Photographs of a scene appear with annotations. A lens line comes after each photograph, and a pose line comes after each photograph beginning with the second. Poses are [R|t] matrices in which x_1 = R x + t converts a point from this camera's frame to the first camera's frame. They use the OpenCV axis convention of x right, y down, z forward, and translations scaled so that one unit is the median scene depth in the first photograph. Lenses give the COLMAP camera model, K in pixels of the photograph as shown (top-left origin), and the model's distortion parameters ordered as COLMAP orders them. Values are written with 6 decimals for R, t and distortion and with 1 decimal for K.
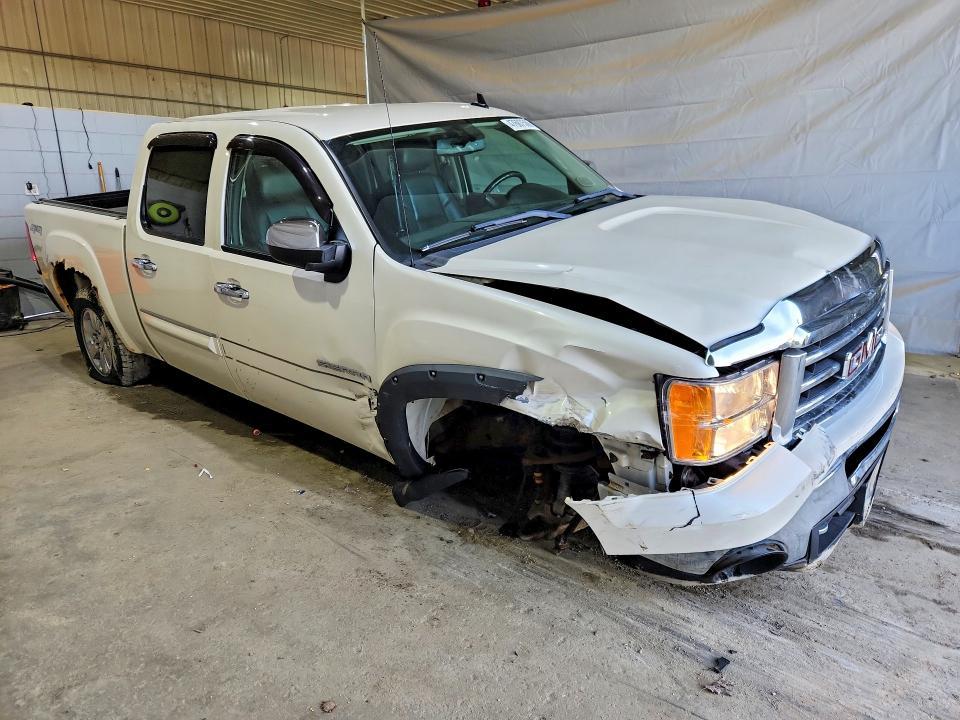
lens RADIAL K [[643.2, 0, 482.4], [0, 643.2, 360.3], [0, 0, 1]] dist [-0.004136, -0.003422]
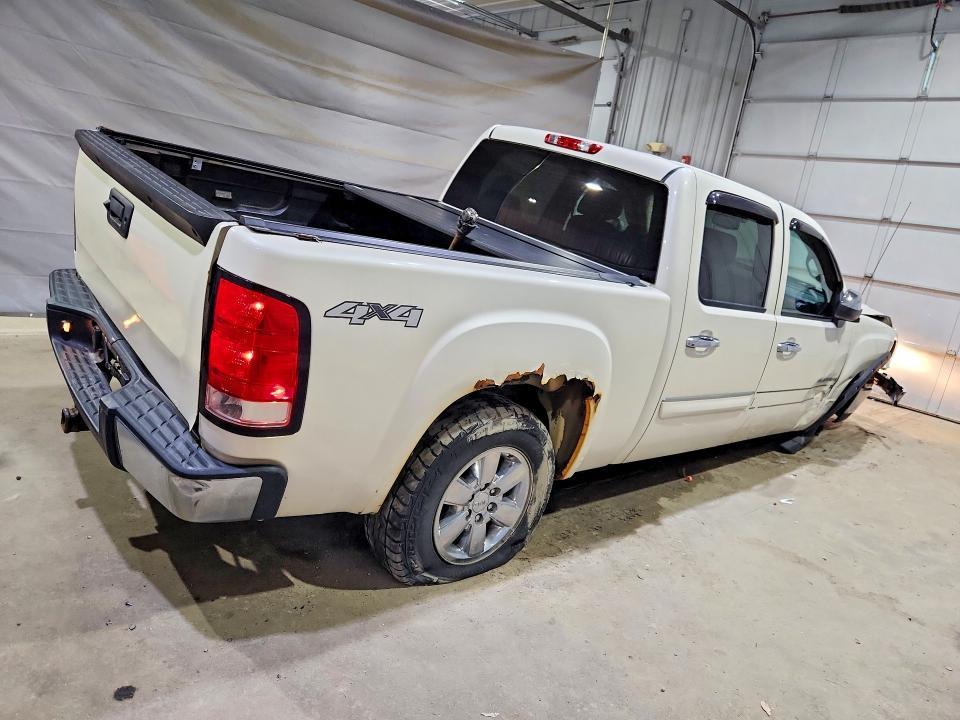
lens RADIAL K [[643.2, 0, 482.3], [0, 643.2, 361.5], [0, 0, 1]] dist [-0.004136, -0.003422]
pose [[0.155315, -0.200943, 0.967212, -1.567406], [0.109714, 0.976545, 0.185264, -0.349704], [-0.981754, 0.077342, 0.173718, 1.279617]]
